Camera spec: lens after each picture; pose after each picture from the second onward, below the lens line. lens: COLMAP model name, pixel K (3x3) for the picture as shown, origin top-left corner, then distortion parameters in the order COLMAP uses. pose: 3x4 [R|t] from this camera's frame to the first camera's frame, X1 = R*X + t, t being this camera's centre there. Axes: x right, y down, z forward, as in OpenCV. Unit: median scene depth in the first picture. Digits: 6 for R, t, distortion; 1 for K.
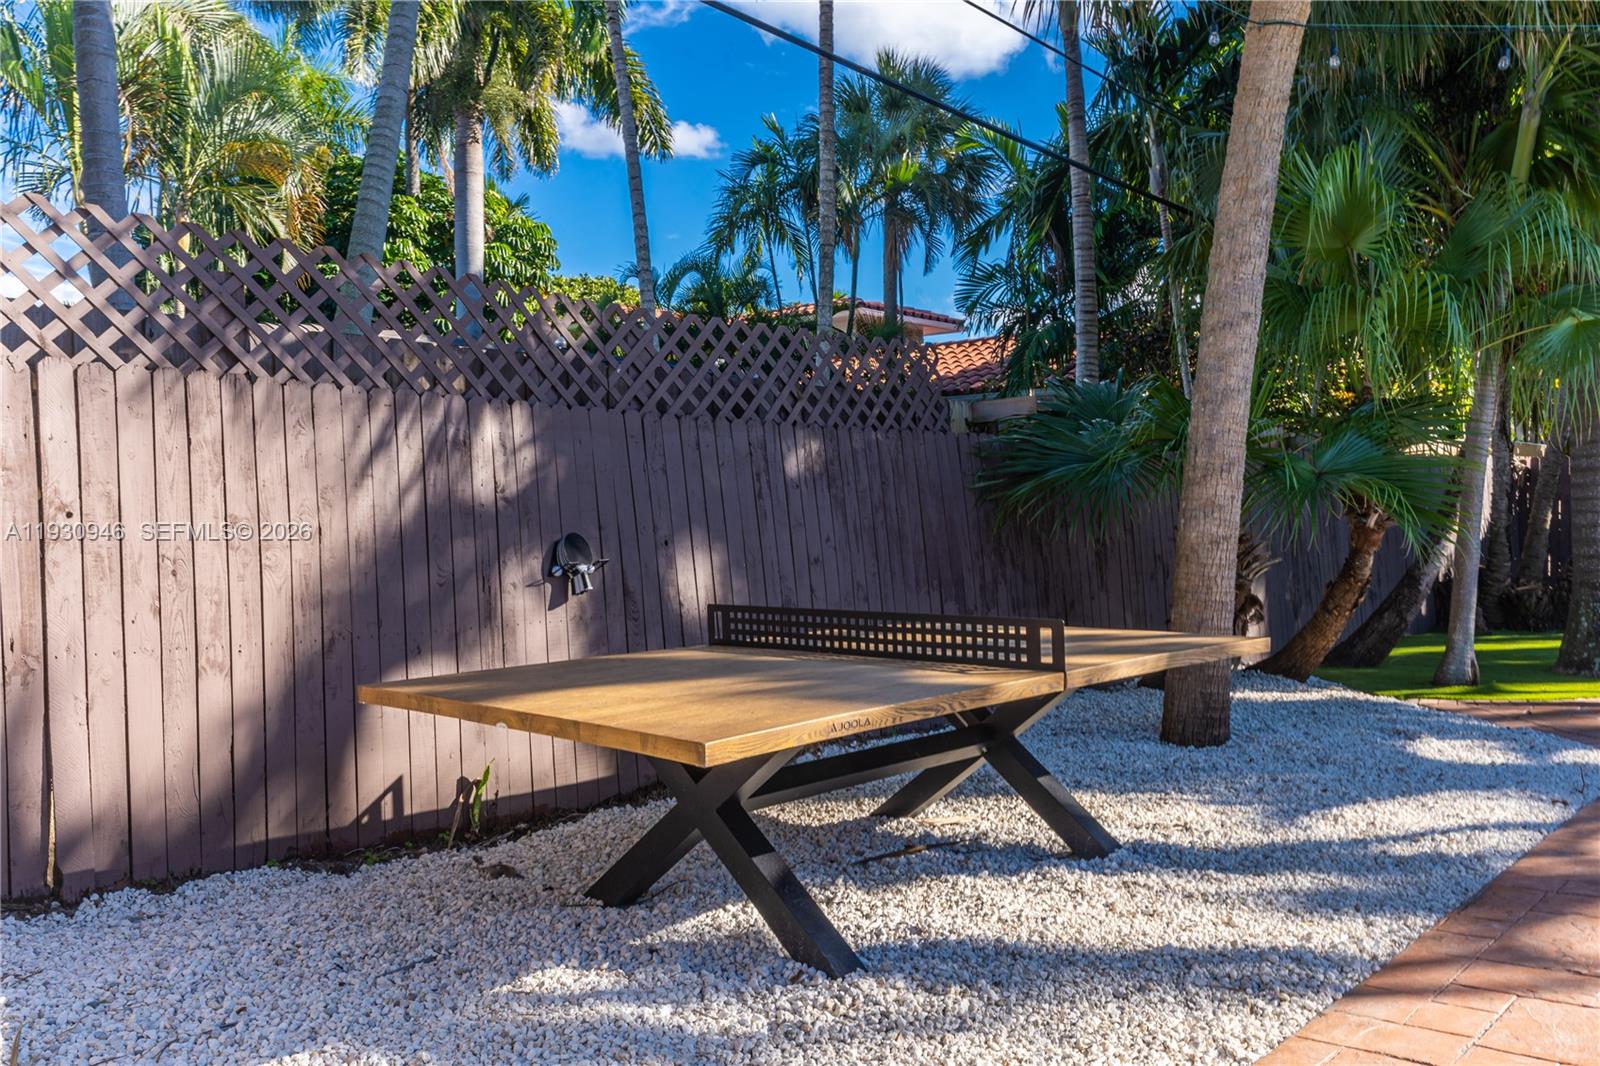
lens RADIAL K [[1255.4, 0, 798.3], [0, 1255.4, 539.9], [0, 0, 1]] dist [-0.005748, -0.001969]
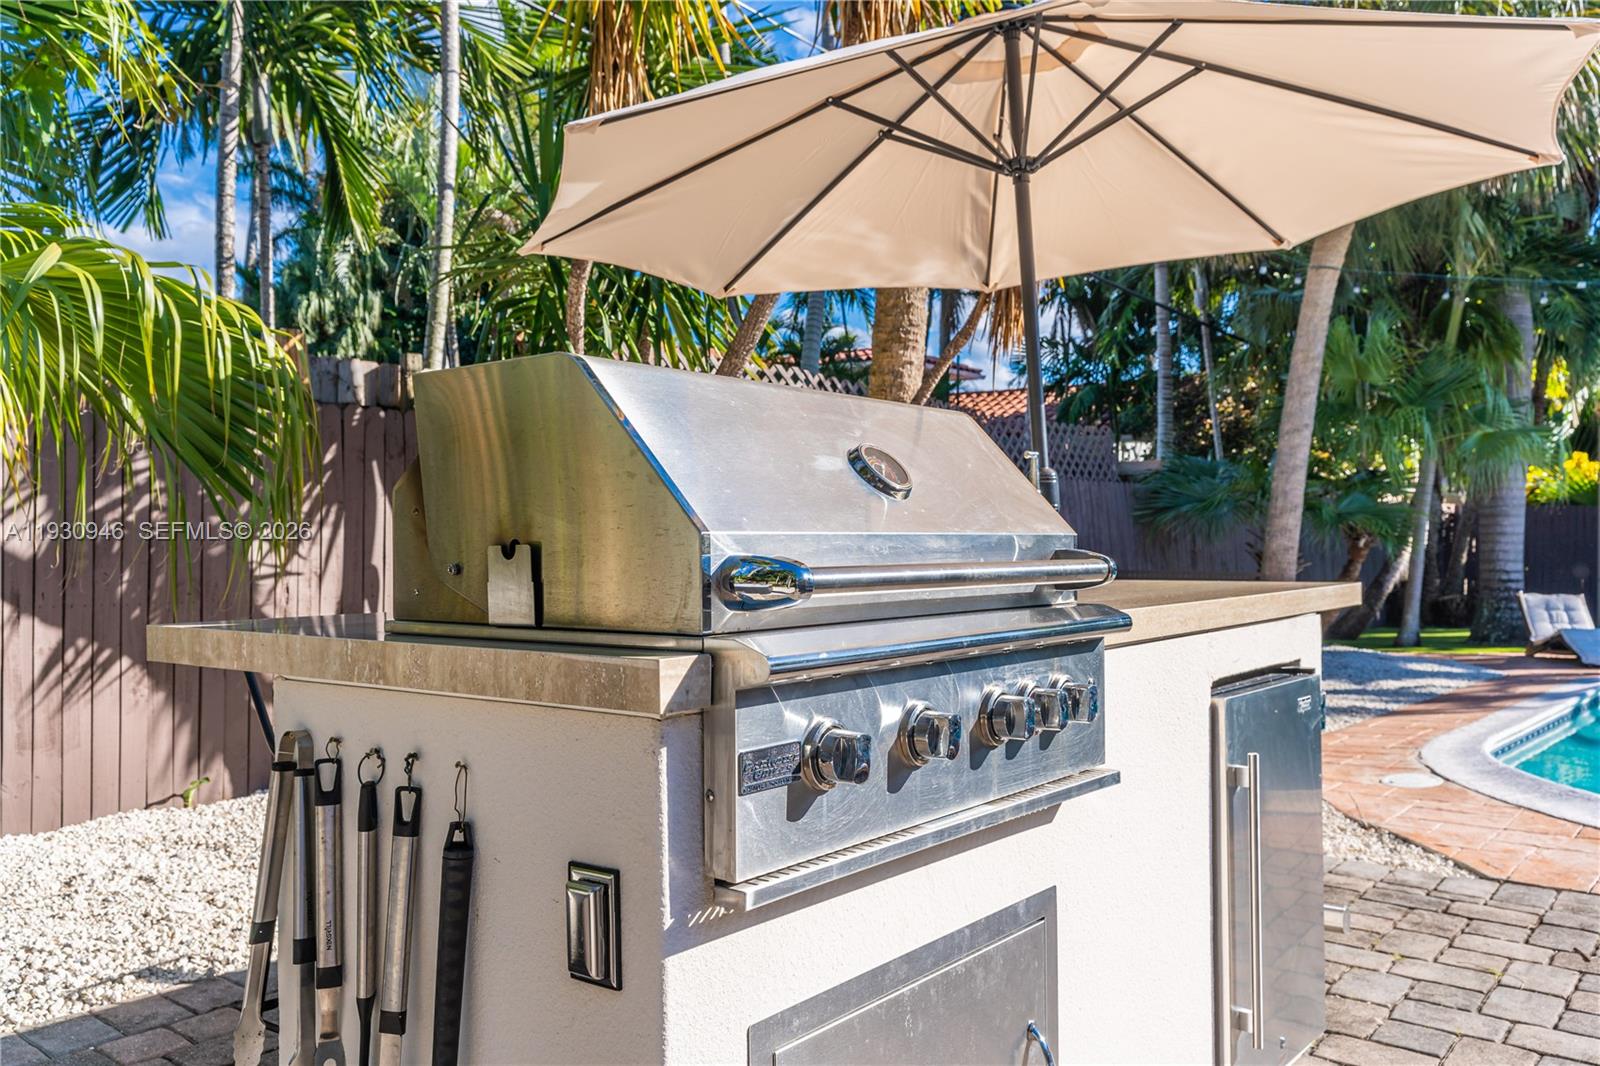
lens RADIAL K [[1255.4, 0, 798.3], [0, 1255.4, 539.9], [0, 0, 1]] dist [-0.005748, -0.001969]
pose [[0.998298, 0.031321, 0.049191, -0.324919], [-0.030494, 0.999382, -0.017471, 0.029168], [-0.049708, 0.015941, 0.998637, -0.545783]]
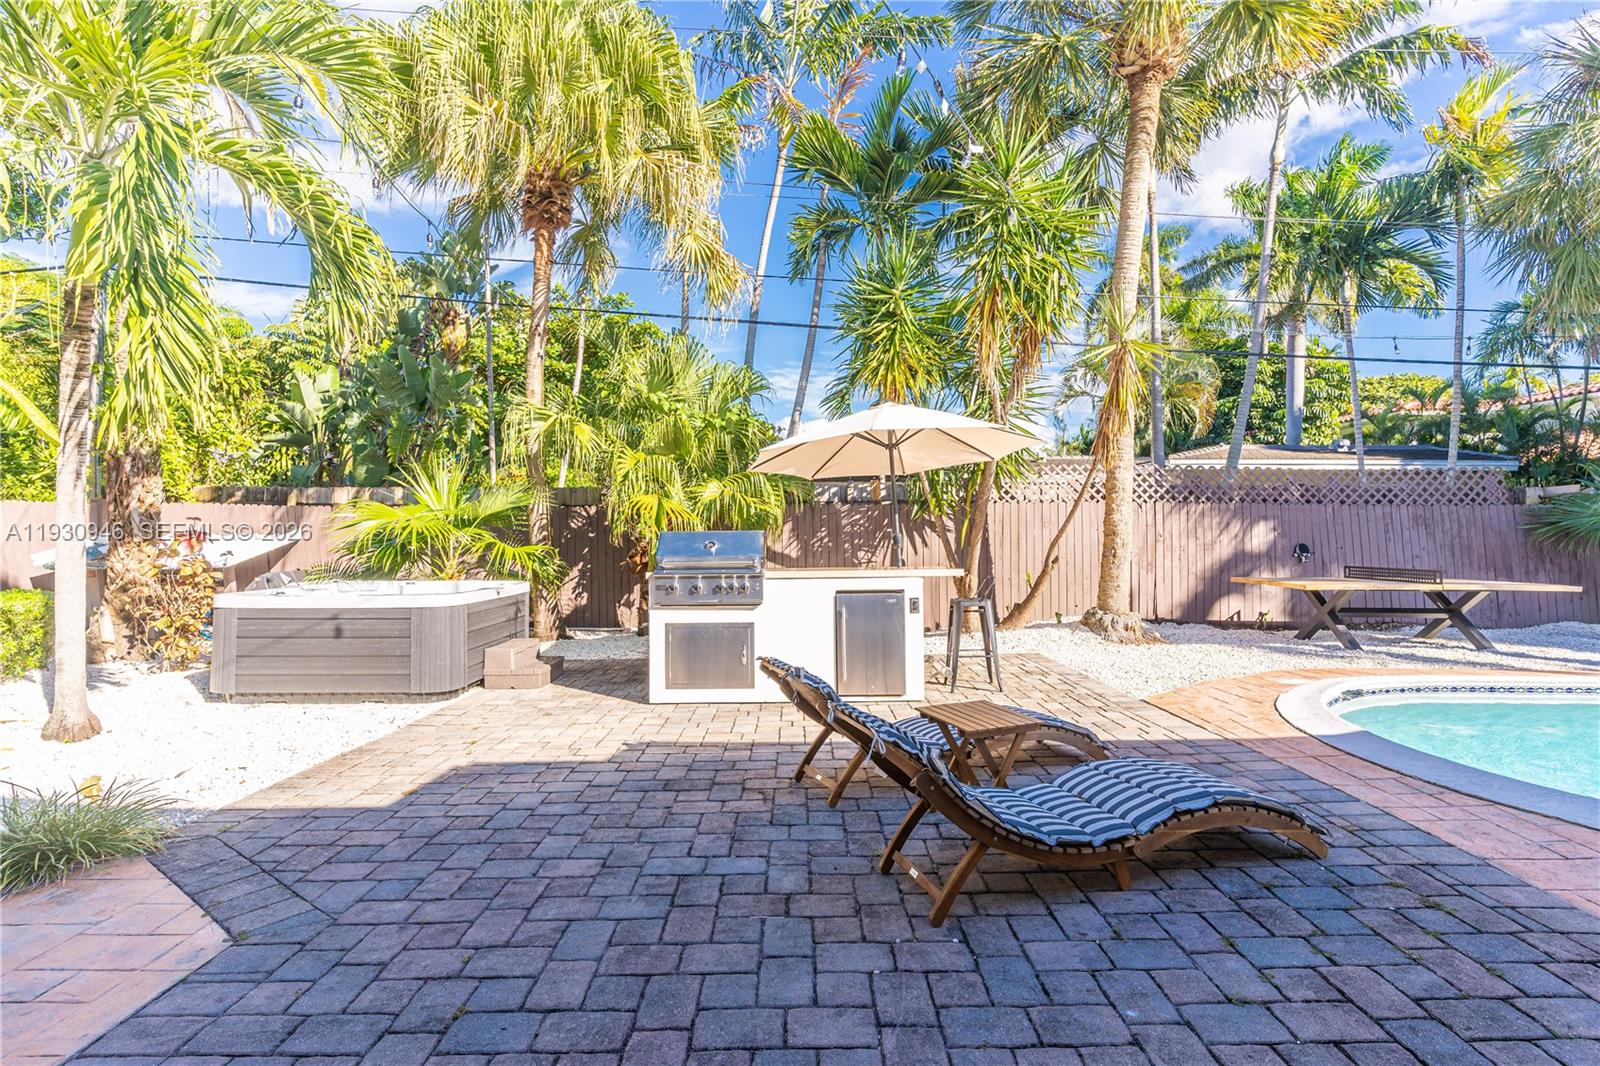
lens RADIAL K [[755.5, 0, 803.7], [0, 755.5, 539.2], [0, 0, 1]] dist [-0.000277, -0.001056]
pose [[0.664449, 0.026547, -0.746862, 0.247001], [-0.030178, 0.999507, 0.008678, 0.003094], [0.746724, 0.016773, 0.664922, -0.734350]]
